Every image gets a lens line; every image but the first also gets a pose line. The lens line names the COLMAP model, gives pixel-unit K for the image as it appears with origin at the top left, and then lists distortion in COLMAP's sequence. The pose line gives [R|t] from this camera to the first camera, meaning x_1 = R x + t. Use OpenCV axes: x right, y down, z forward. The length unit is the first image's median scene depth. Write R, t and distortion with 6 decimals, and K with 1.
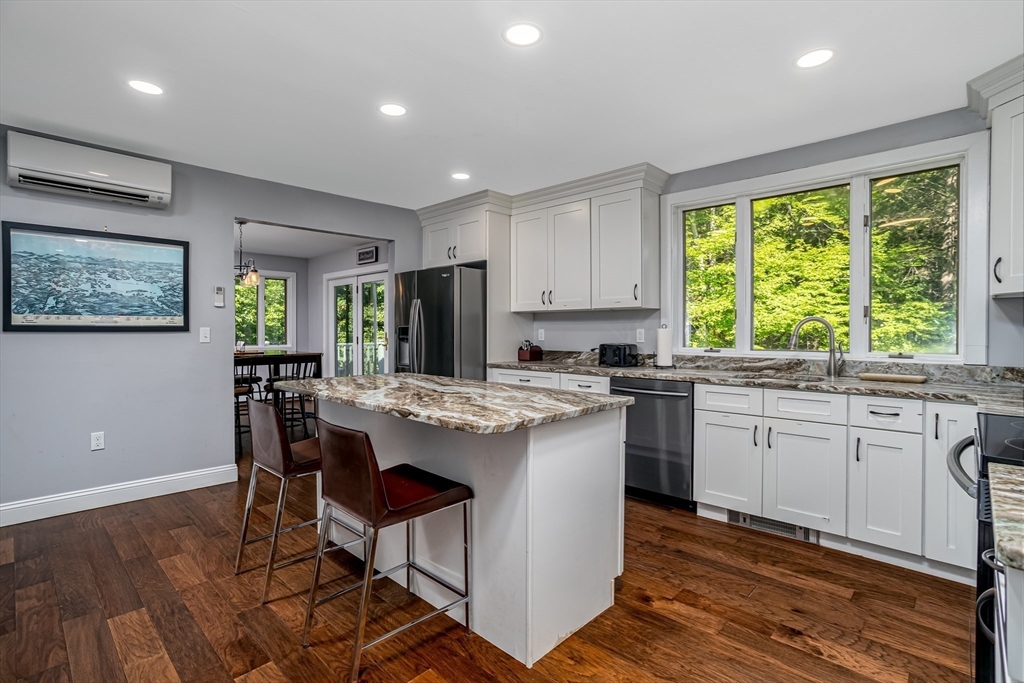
lens RADIAL K [[495.8, 0, 506.6], [0, 495.8, 330.0], [0, 0, 1]] dist [-0.001117, -0.000060]
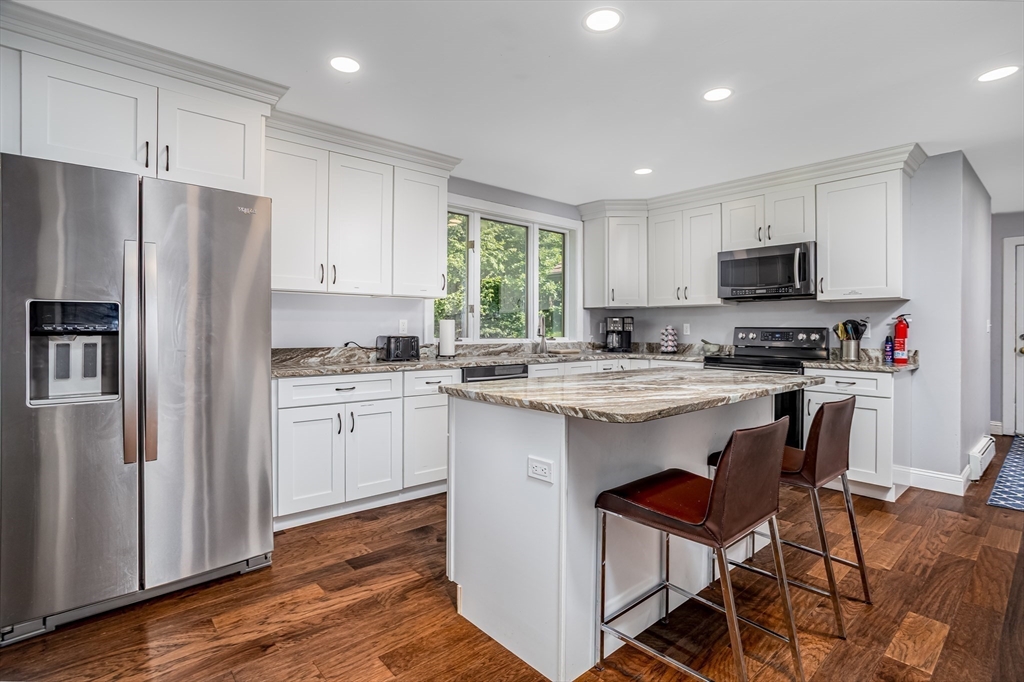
lens RADIAL K [[495.8, 0, 506.6], [0, 495.8, 329.5], [0, 0, 1]] dist [-0.001117, -0.000060]
pose [[0.095624, -0.002357, 0.995415, -0.711466], [-0.008448, 0.999959, 0.003179, 0.013249], [-0.995382, -0.008713, 0.095600, 0.776902]]
